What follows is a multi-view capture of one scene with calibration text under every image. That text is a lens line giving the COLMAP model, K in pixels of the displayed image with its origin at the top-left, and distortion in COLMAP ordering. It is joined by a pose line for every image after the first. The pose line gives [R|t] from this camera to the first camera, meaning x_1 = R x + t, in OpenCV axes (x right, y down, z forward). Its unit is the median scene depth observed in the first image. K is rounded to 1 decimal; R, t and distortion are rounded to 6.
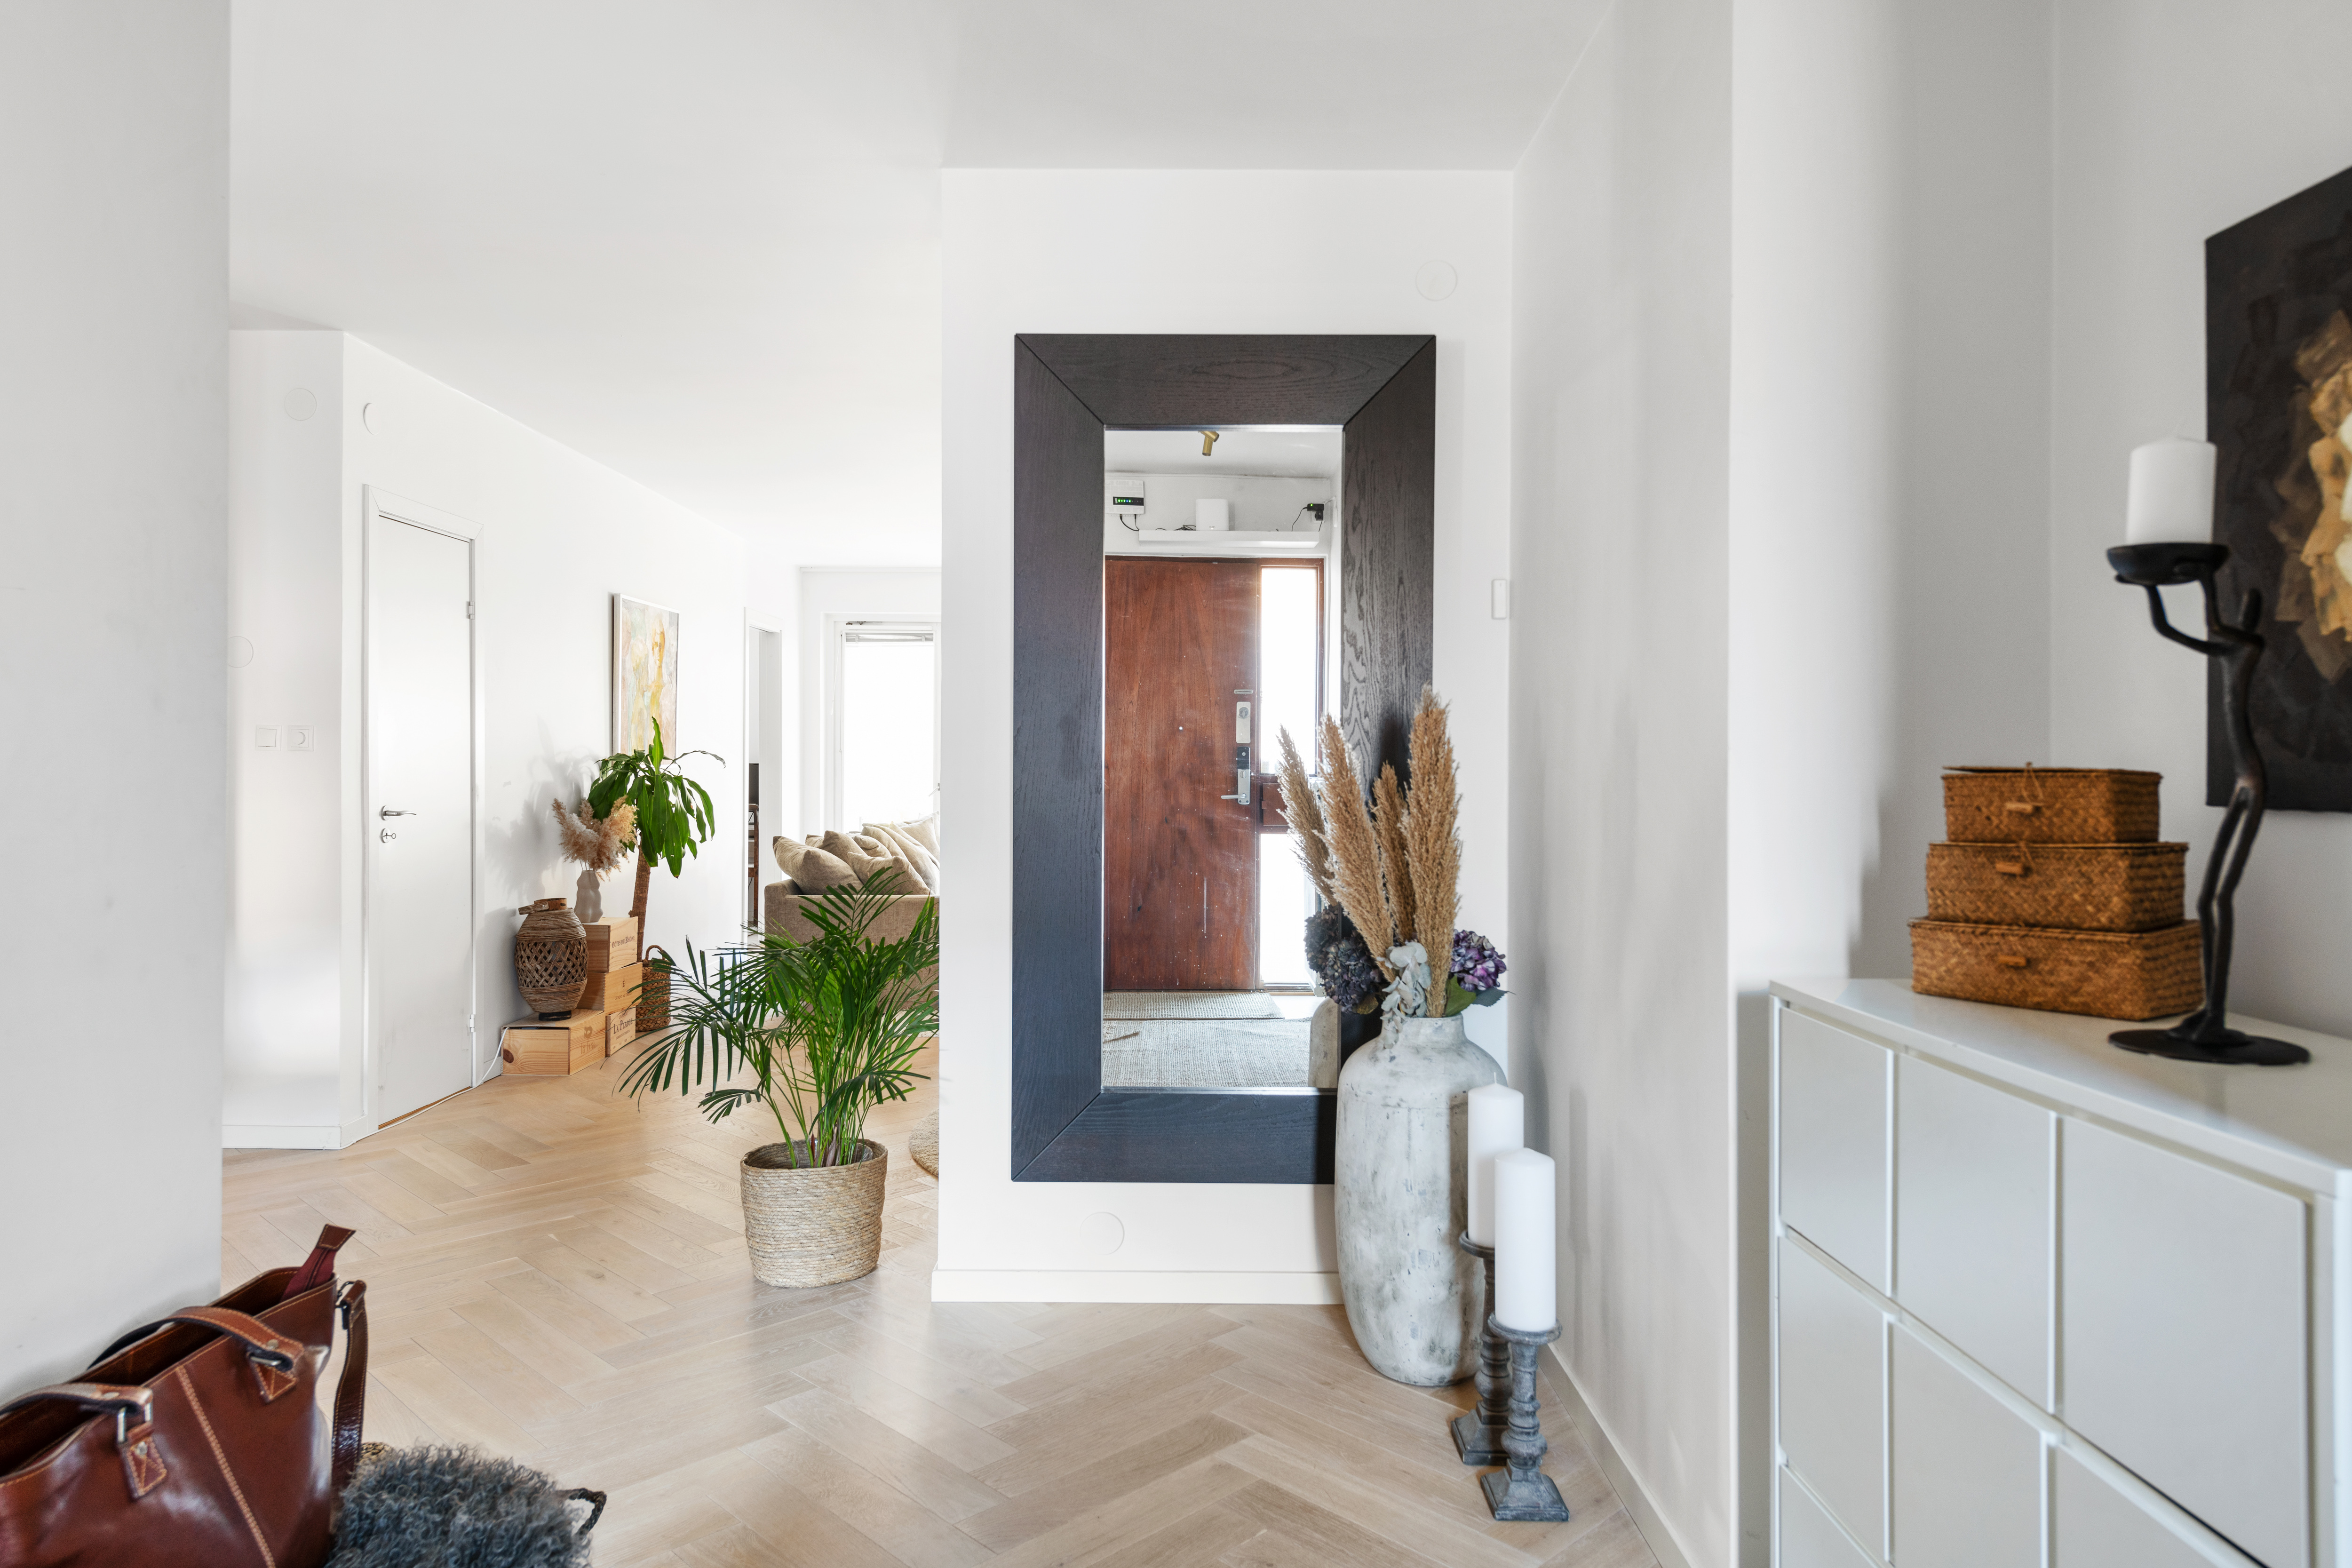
lens RADIAL K [[1443.4, 0, 1176.0], [0, 1443.4, 784.0], [0, 0, 1]] dist [-0.001420, -0.001119]
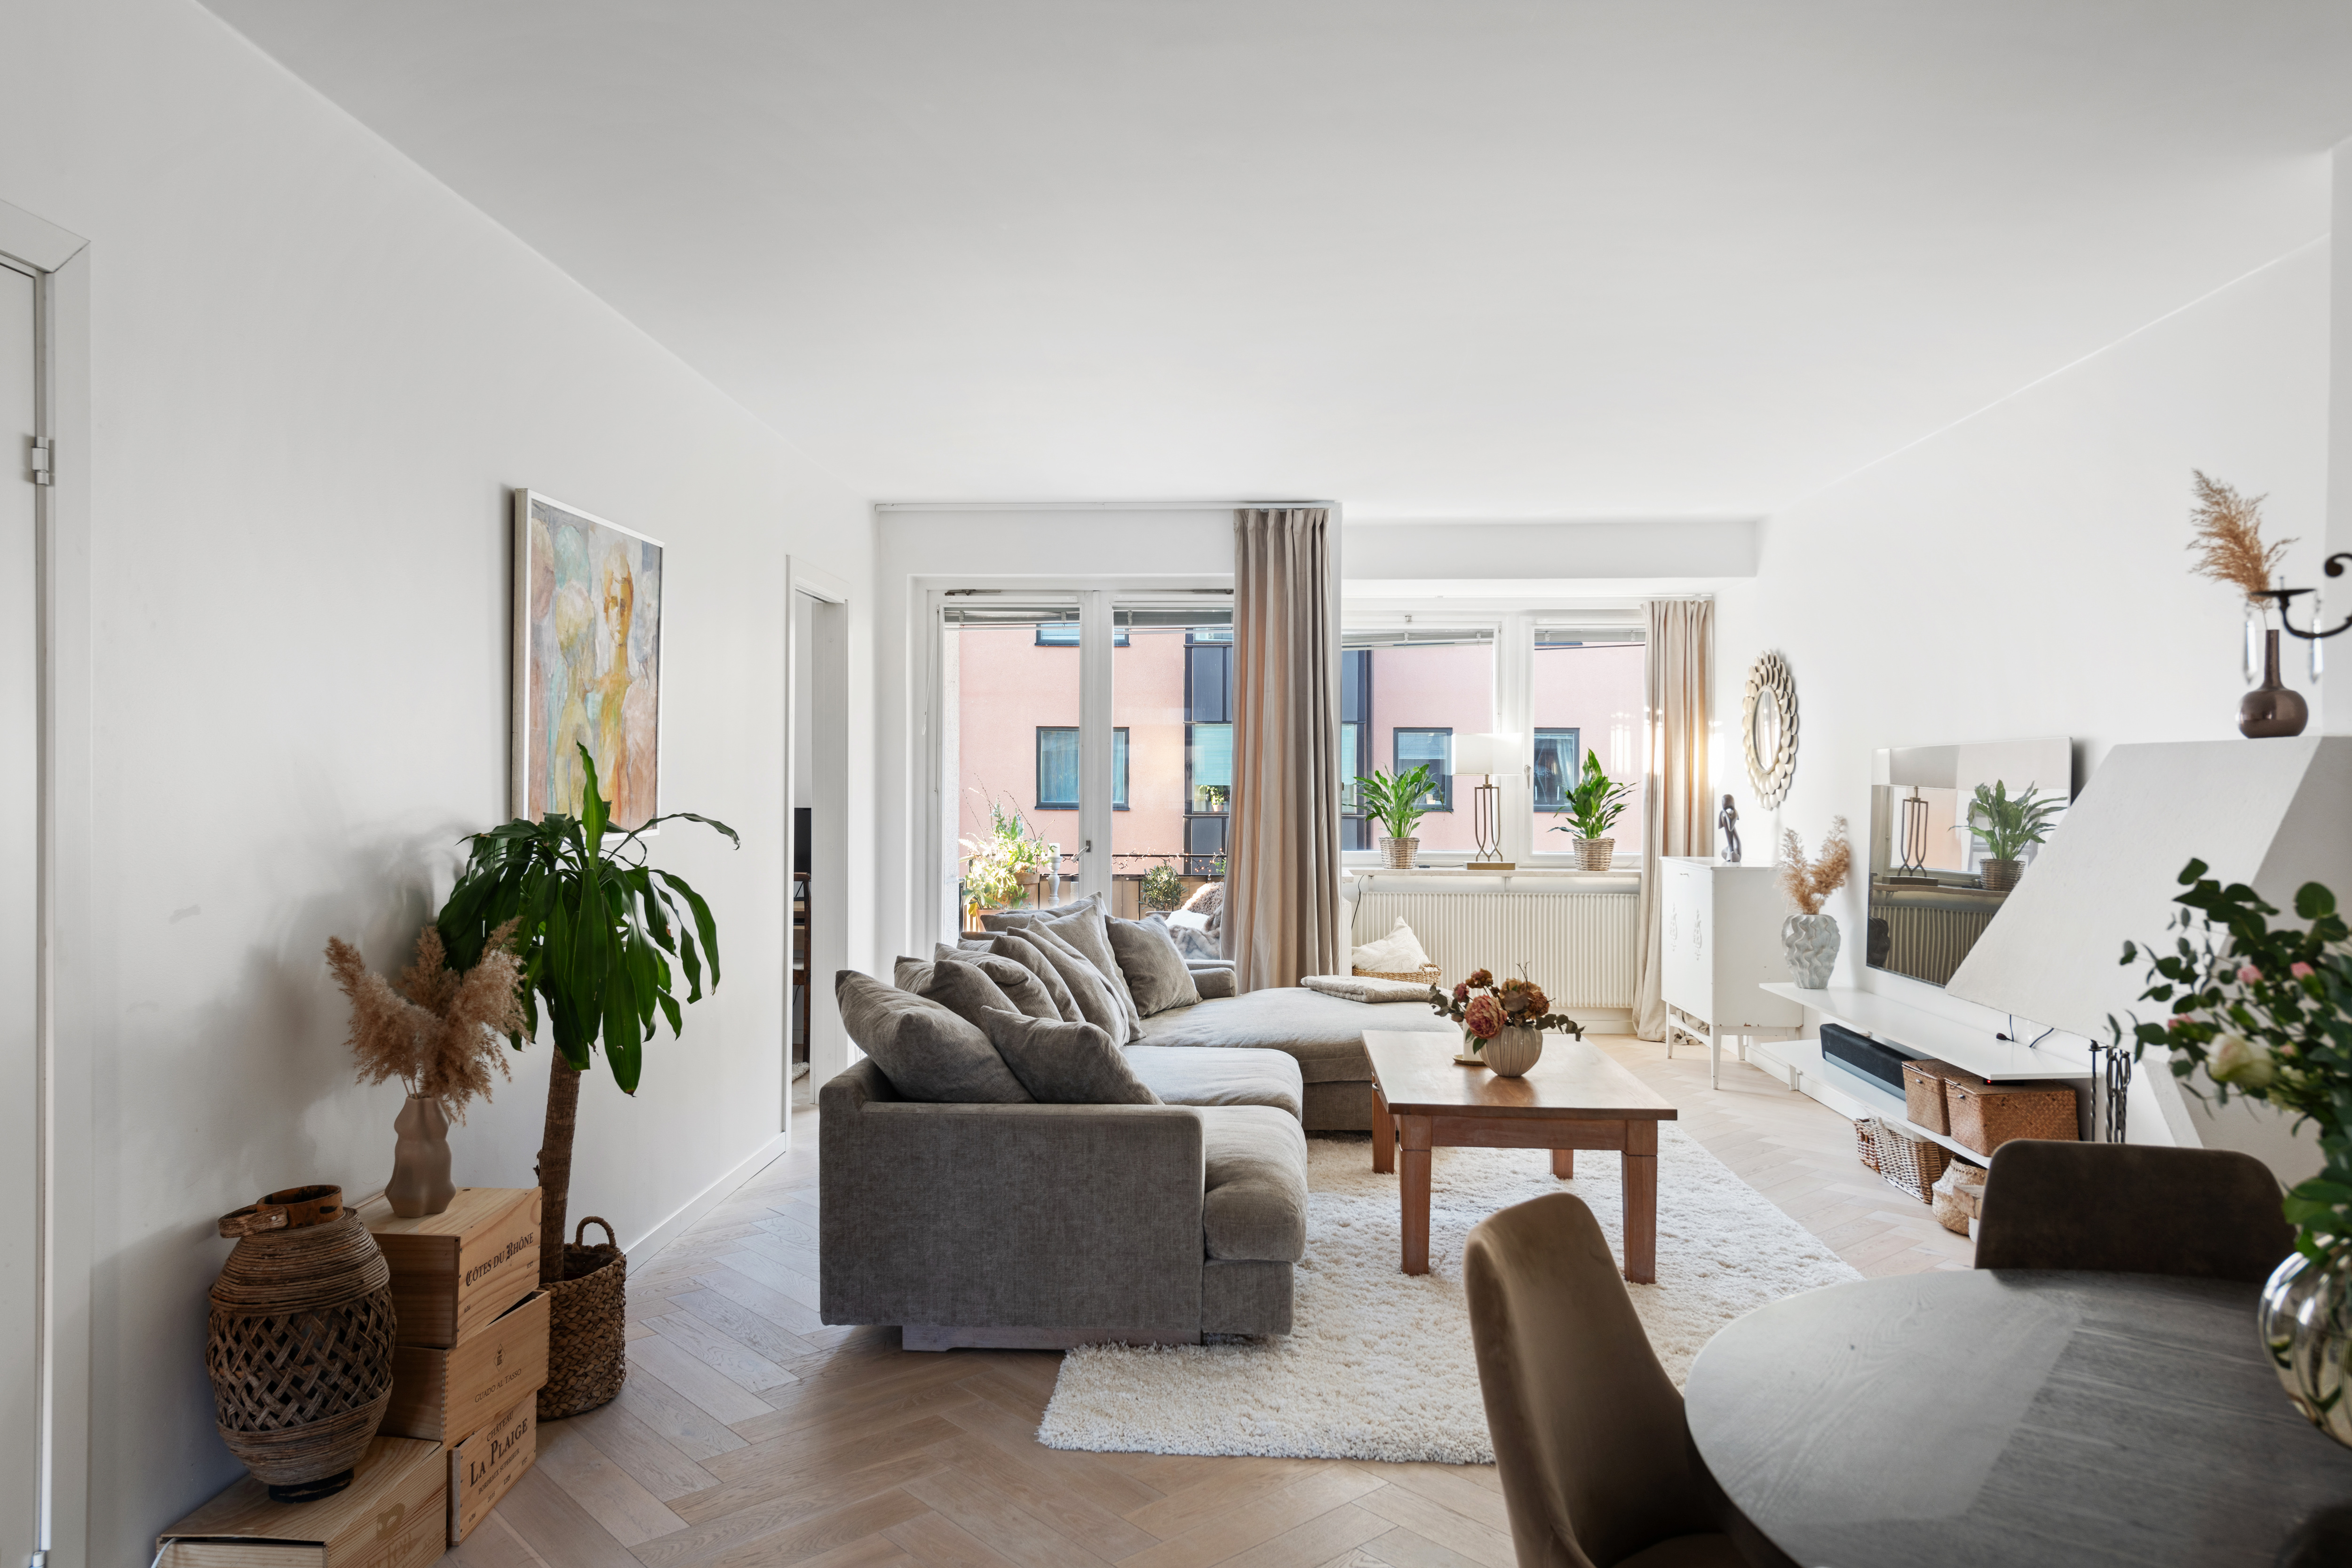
lens RADIAL K [[1548.3, 0, 1177.0], [0, 1548.3, 782.0], [0, 0, 1]] dist [0.044383, -0.035379]
pose [[0.998767, -0.000352, -0.049648, -0.140520], [-0.000421, 0.999879, -0.015551, -0.025248], [0.049647, 0.015552, 0.998646, 0.486848]]
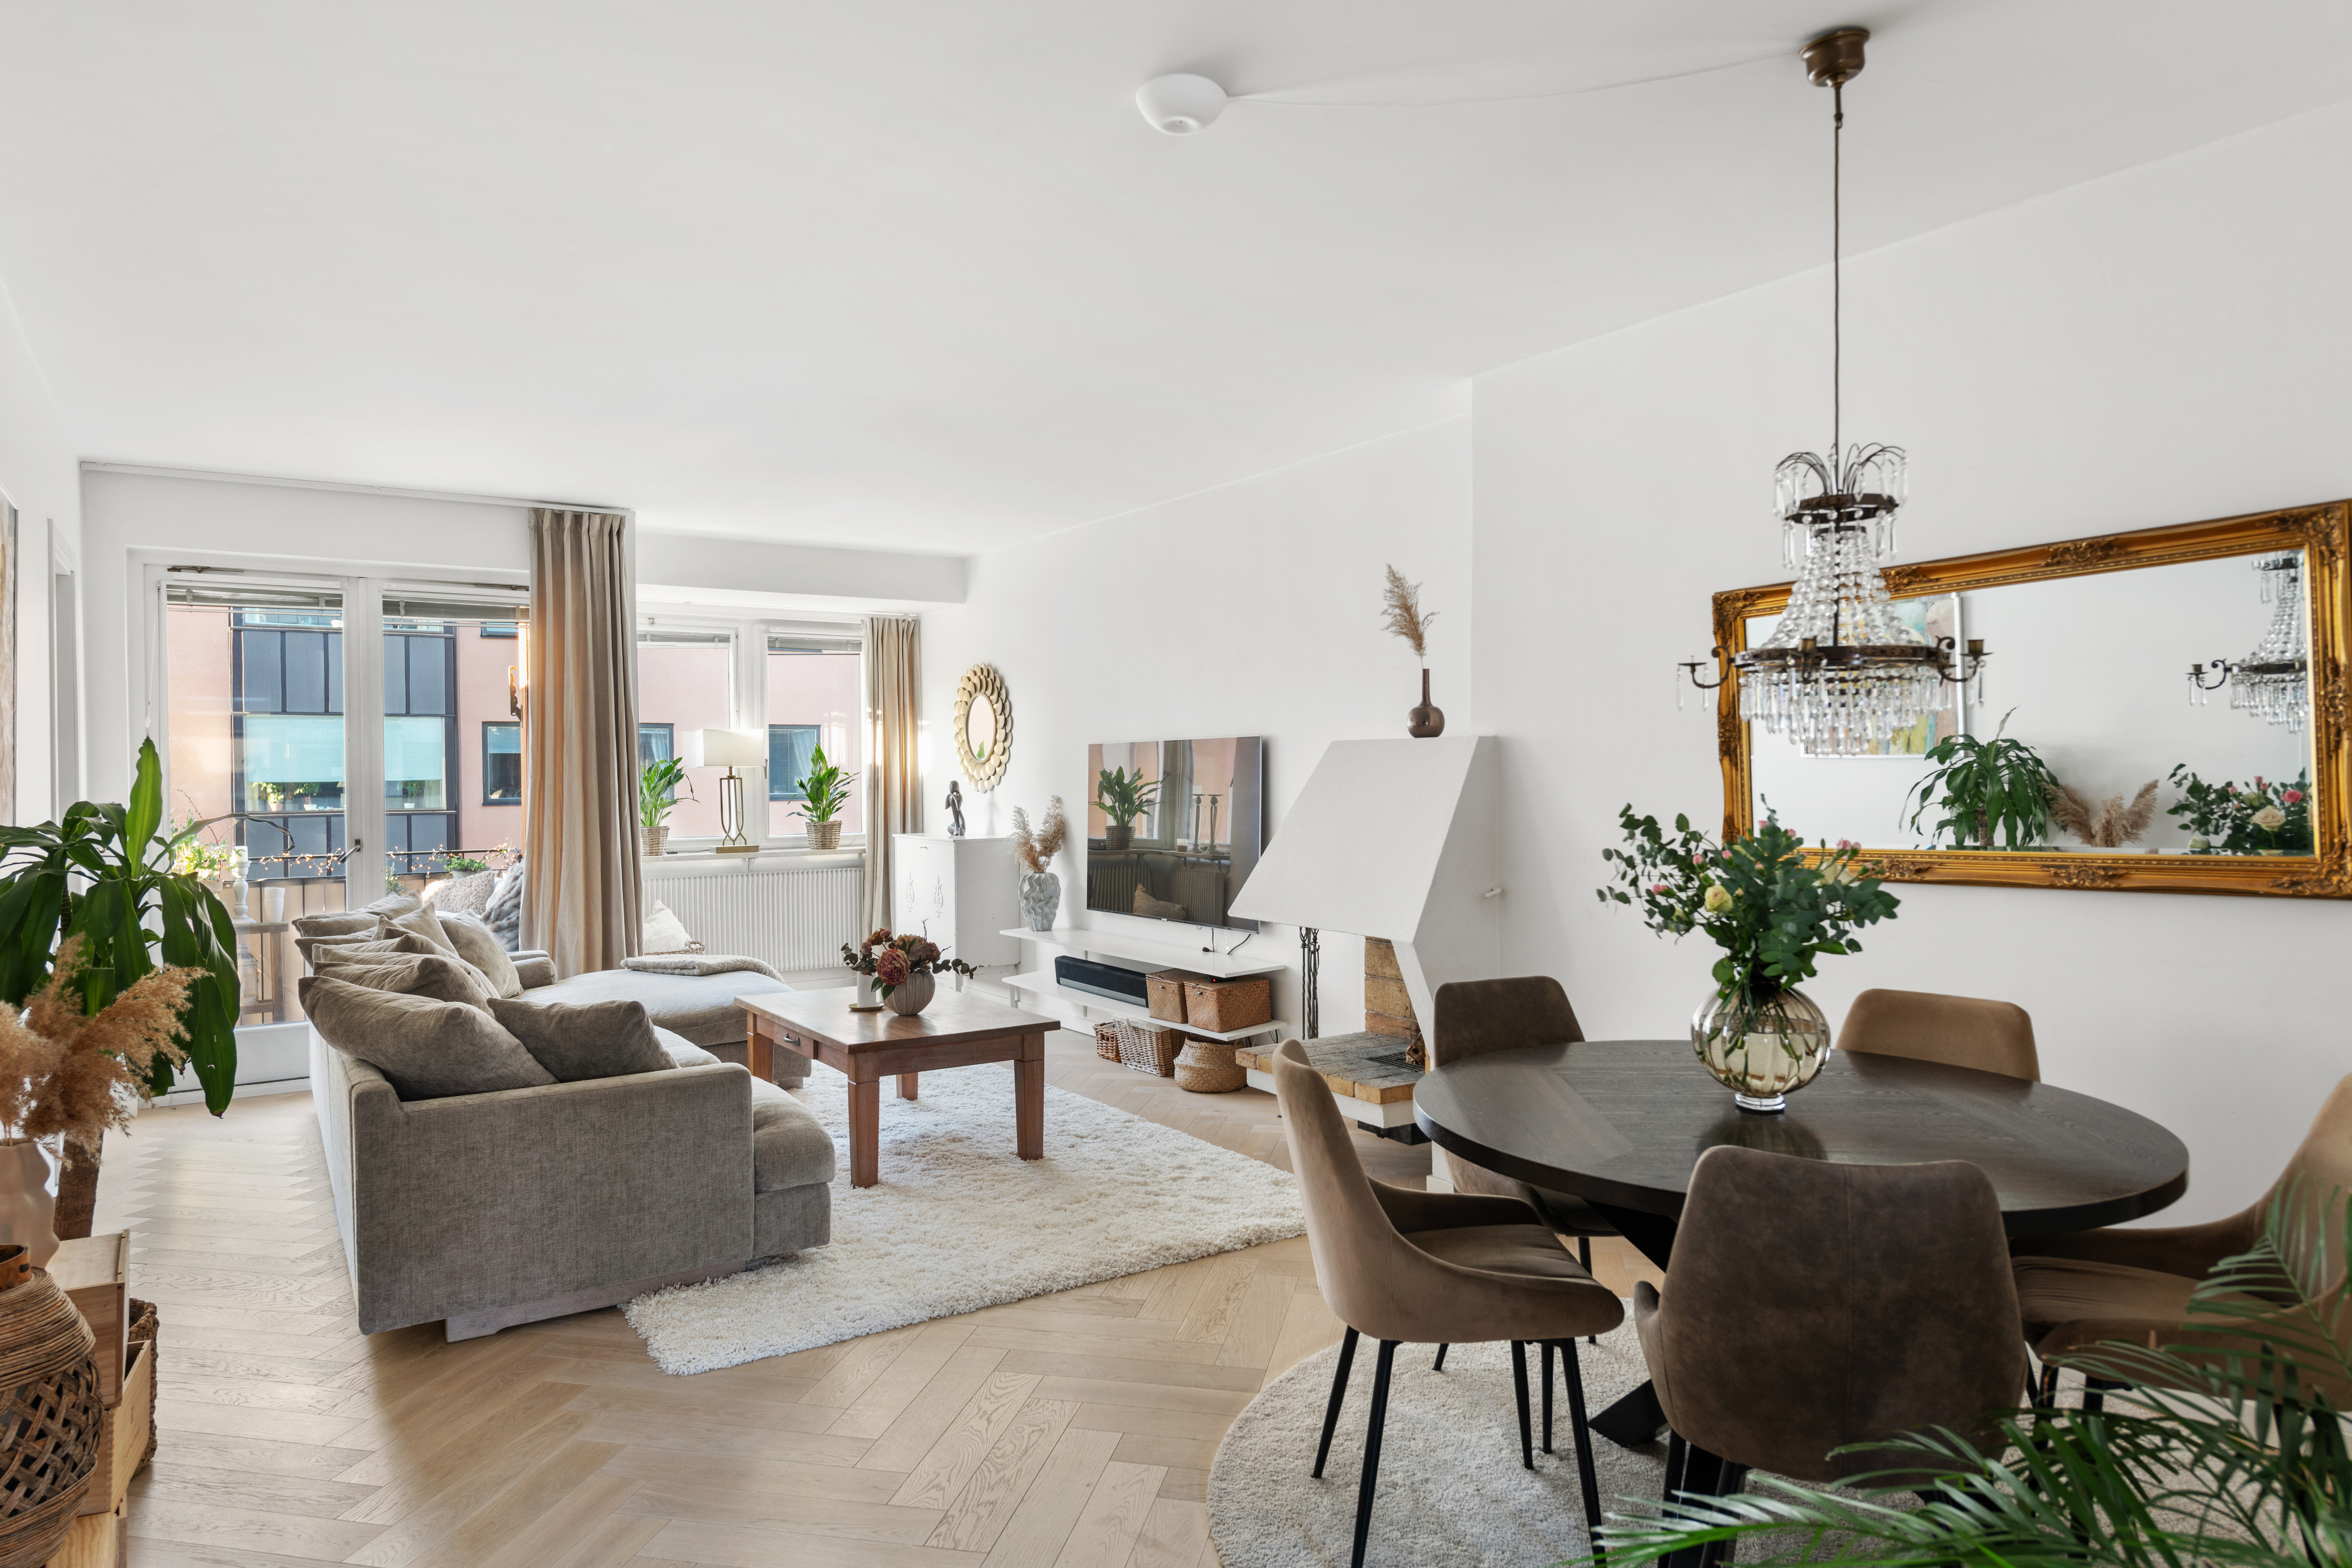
lens RADIAL K [[1437.9, 0, 1171.8], [0, 1437.9, 784.9], [0, 0, 1]] dist [0.025432, -0.001621]
pose [[0.838476, -0.017963, 0.544642, -0.324938], [0.021828, 0.999762, -0.000630, -0.025132], [-0.544501, 0.012417, 0.838668, 0.460582]]
